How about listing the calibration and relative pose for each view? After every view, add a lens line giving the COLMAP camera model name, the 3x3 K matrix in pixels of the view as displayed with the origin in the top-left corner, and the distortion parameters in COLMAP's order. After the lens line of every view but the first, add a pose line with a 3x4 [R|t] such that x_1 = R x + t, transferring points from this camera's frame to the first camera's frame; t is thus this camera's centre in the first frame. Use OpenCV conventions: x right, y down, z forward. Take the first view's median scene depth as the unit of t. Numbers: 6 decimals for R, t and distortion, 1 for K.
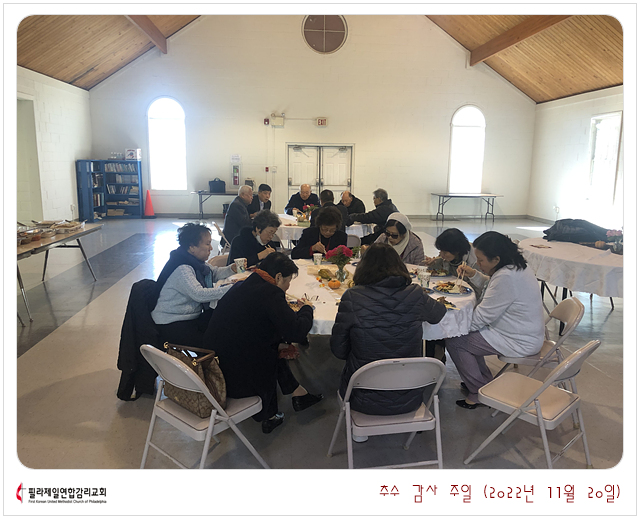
lens RADIAL K [[514.7, 0, 321.2], [0, 514.7, 258.8], [0, 0, 1]] dist [-0.017494, 0.000977]
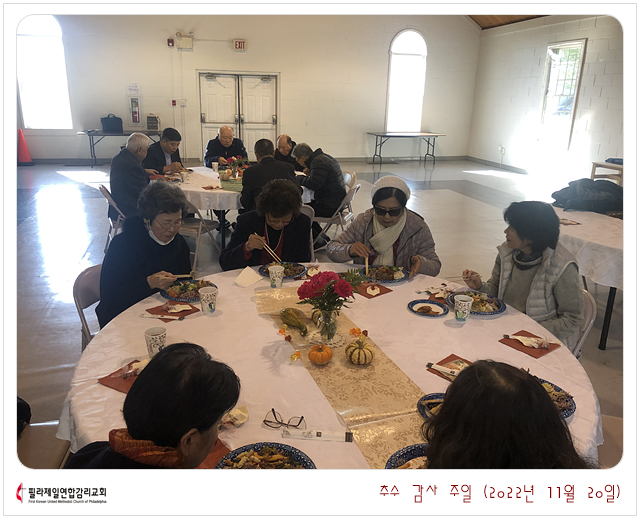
lens RADIAL K [[514.7, 0, 317.3], [0, 514.7, 261.4], [0, 0, 1]] dist [-0.017494, 0.000977]
pose [[0.987948, -0.037427, 0.150191, -0.011852], [0.017916, 0.991454, 0.129217, -0.024687], [-0.153744, -0.124969, 0.980176, 0.128498]]
